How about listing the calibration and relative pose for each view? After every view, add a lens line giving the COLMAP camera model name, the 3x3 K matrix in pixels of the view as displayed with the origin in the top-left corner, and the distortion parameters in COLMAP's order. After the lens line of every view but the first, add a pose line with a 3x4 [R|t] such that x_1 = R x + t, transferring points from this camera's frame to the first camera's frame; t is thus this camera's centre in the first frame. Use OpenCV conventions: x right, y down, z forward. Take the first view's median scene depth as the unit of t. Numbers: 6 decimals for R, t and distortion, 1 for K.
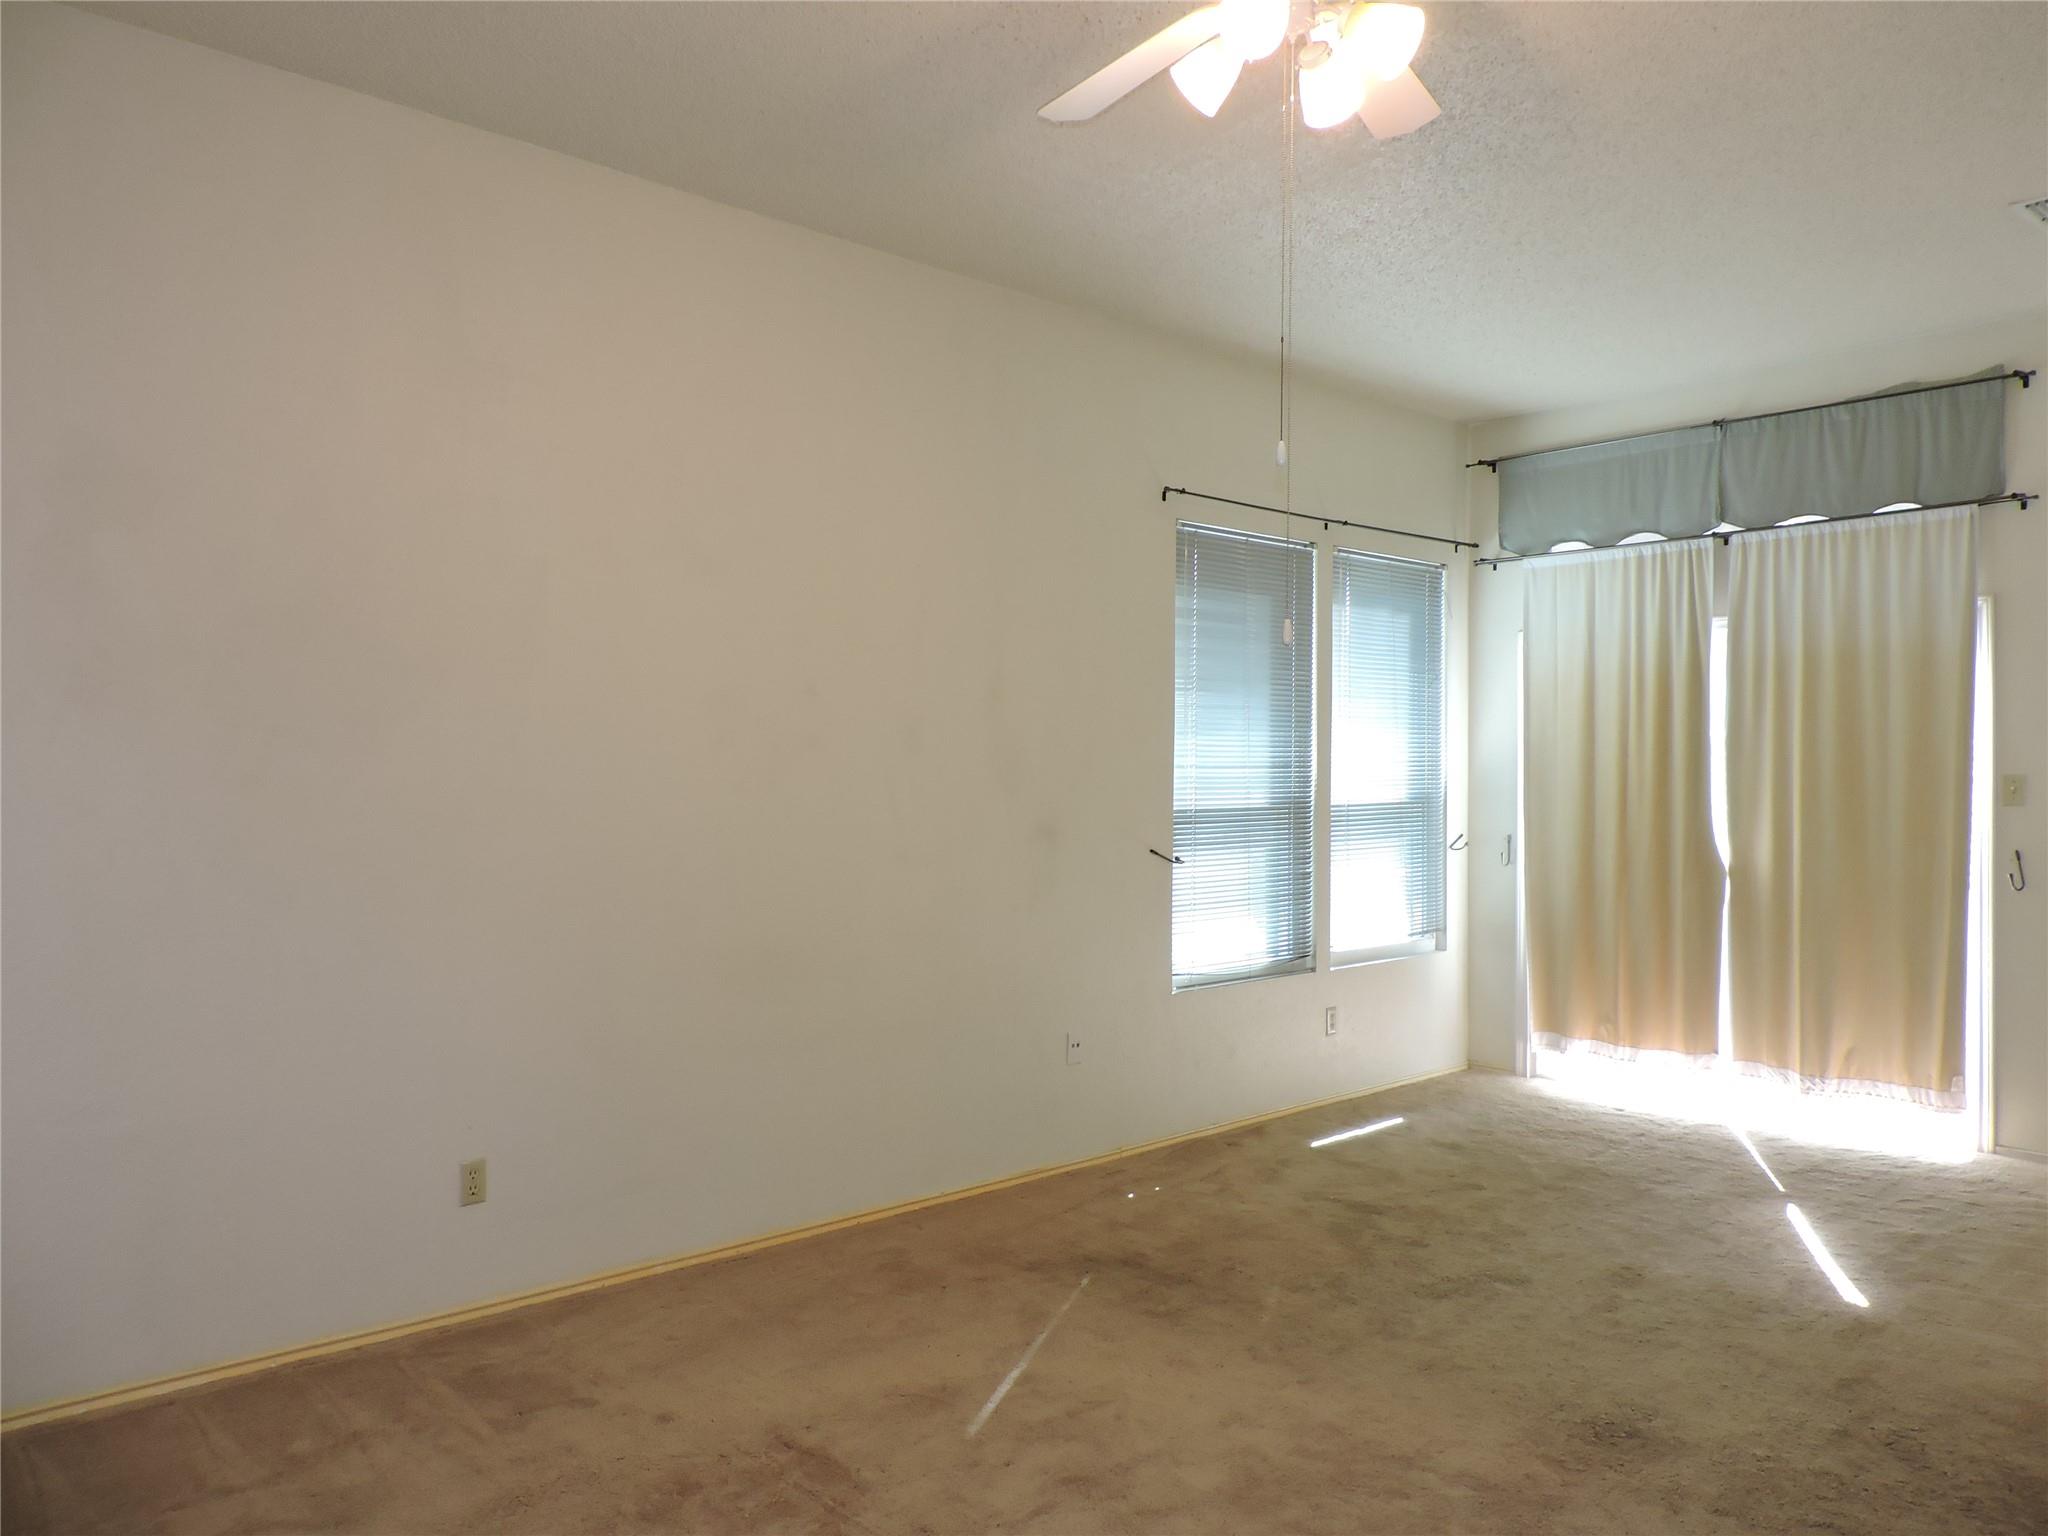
lens RADIAL K [[1474.0, 0, 1024.0], [0, 1474.0, 768.0], [0, 0, 1]] dist [-0.002004, -0.003164]
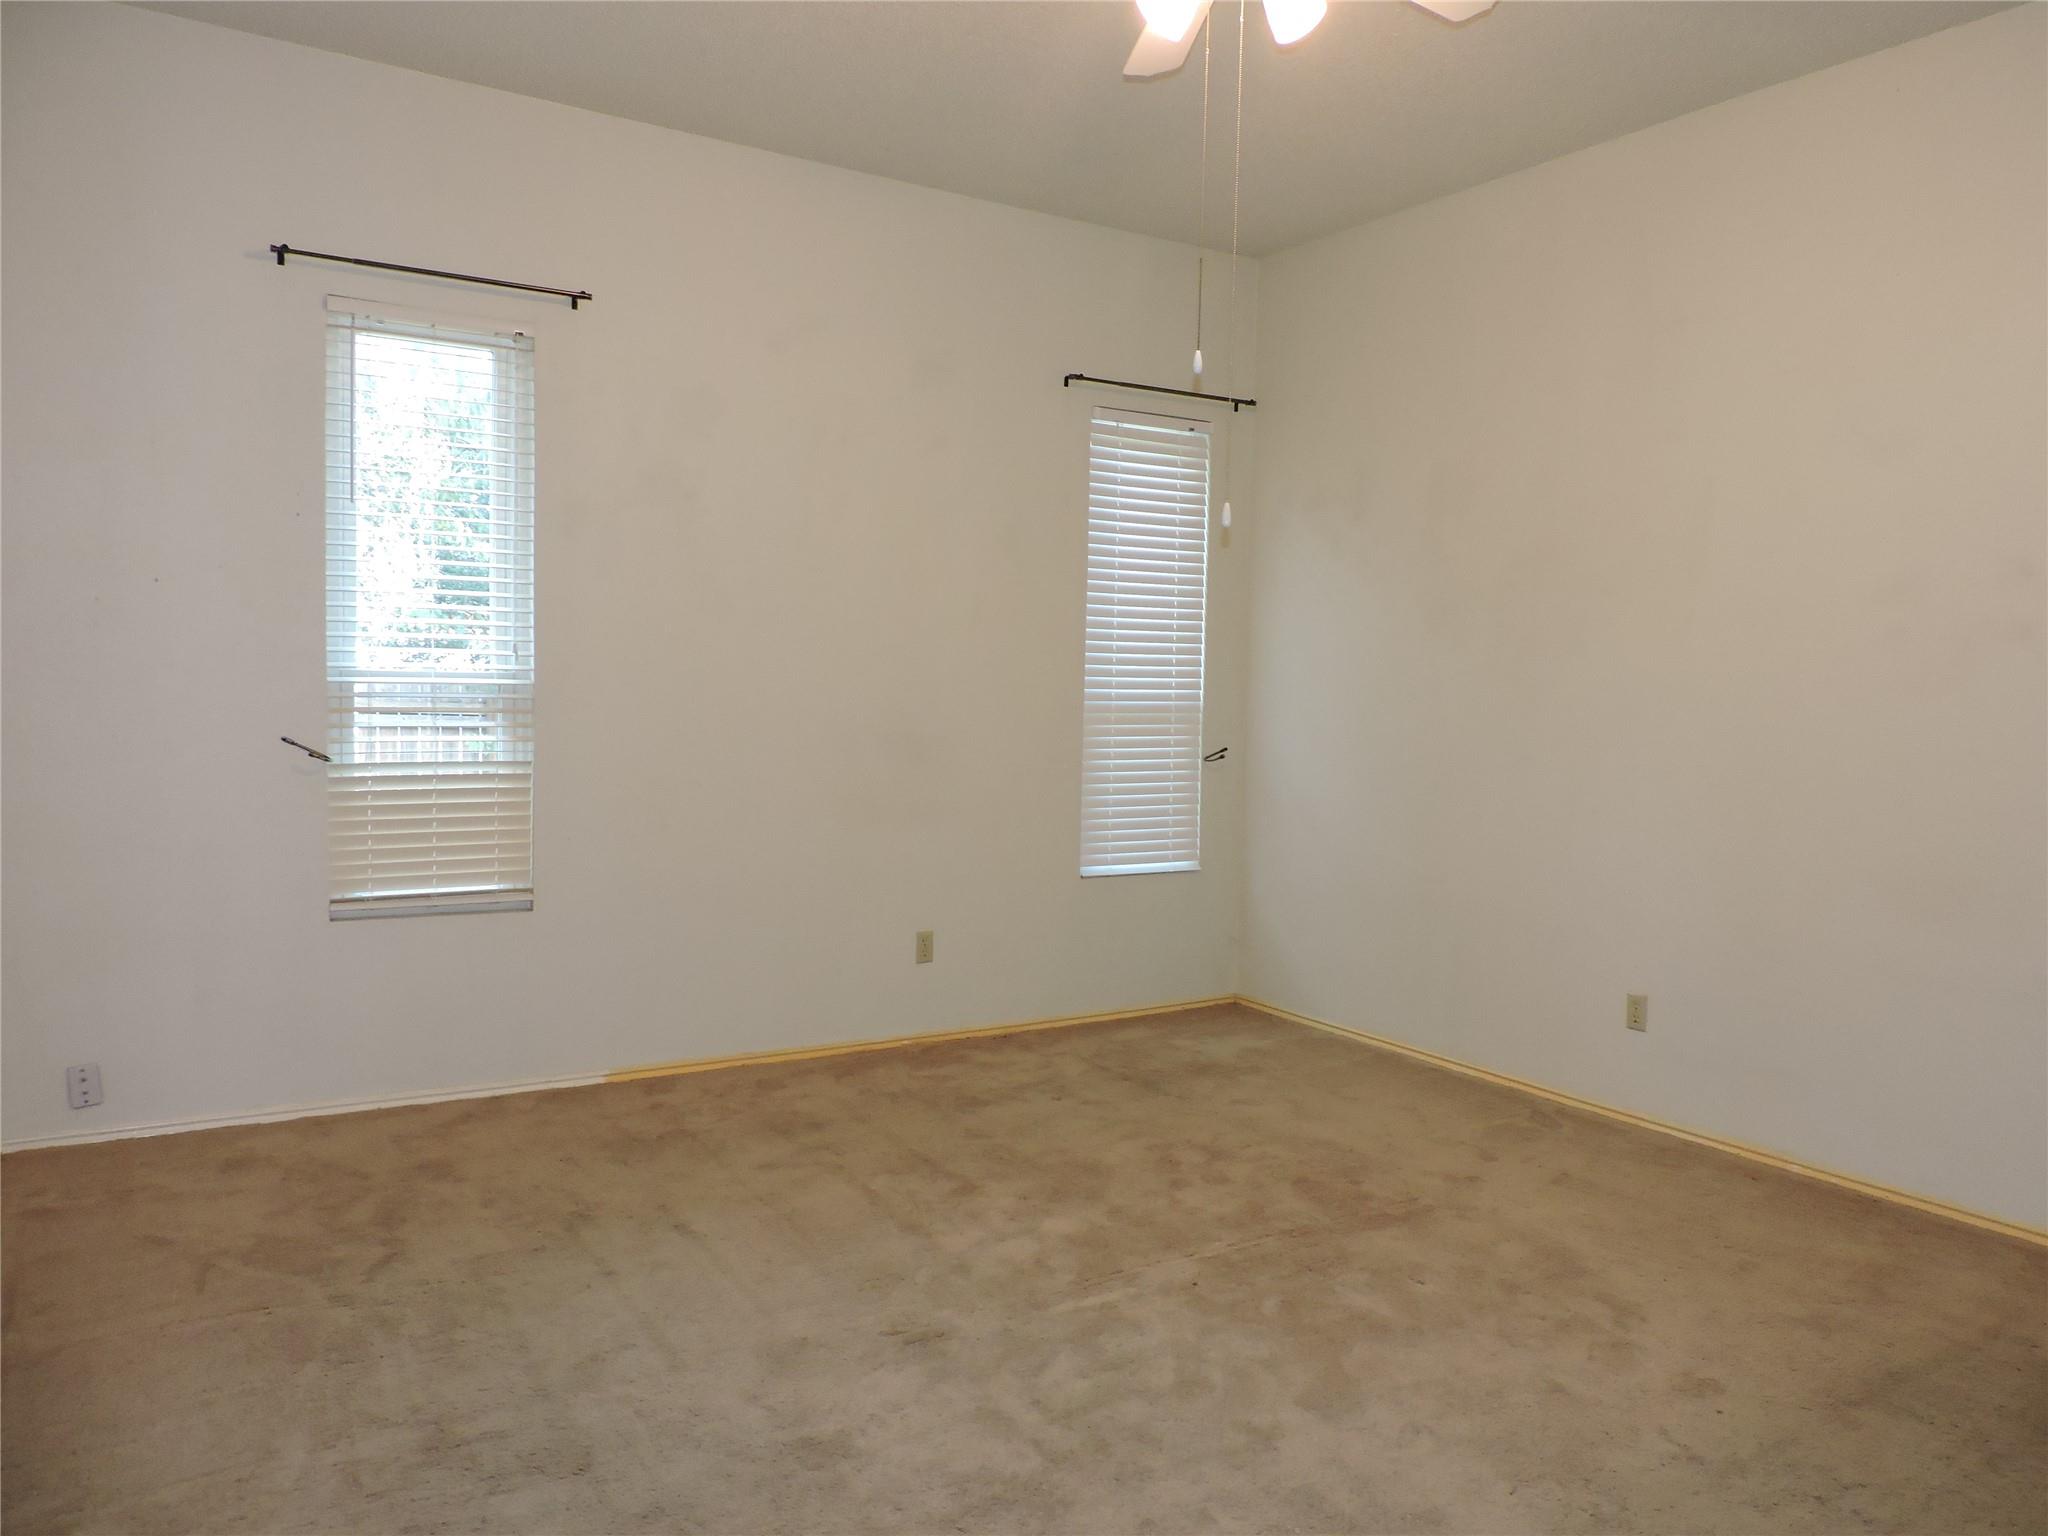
lens RADIAL K [[1474.0, 0, 1024.0], [0, 1474.0, 768.0], [0, 0, 1]] dist [-0.002004, -0.003164]
pose [[-0.183997, 0.040976, -0.982072, 0.900608], [-0.015076, 0.998896, 0.044502, 0.036034], [0.982811, 0.022994, -0.183176, 0.729885]]
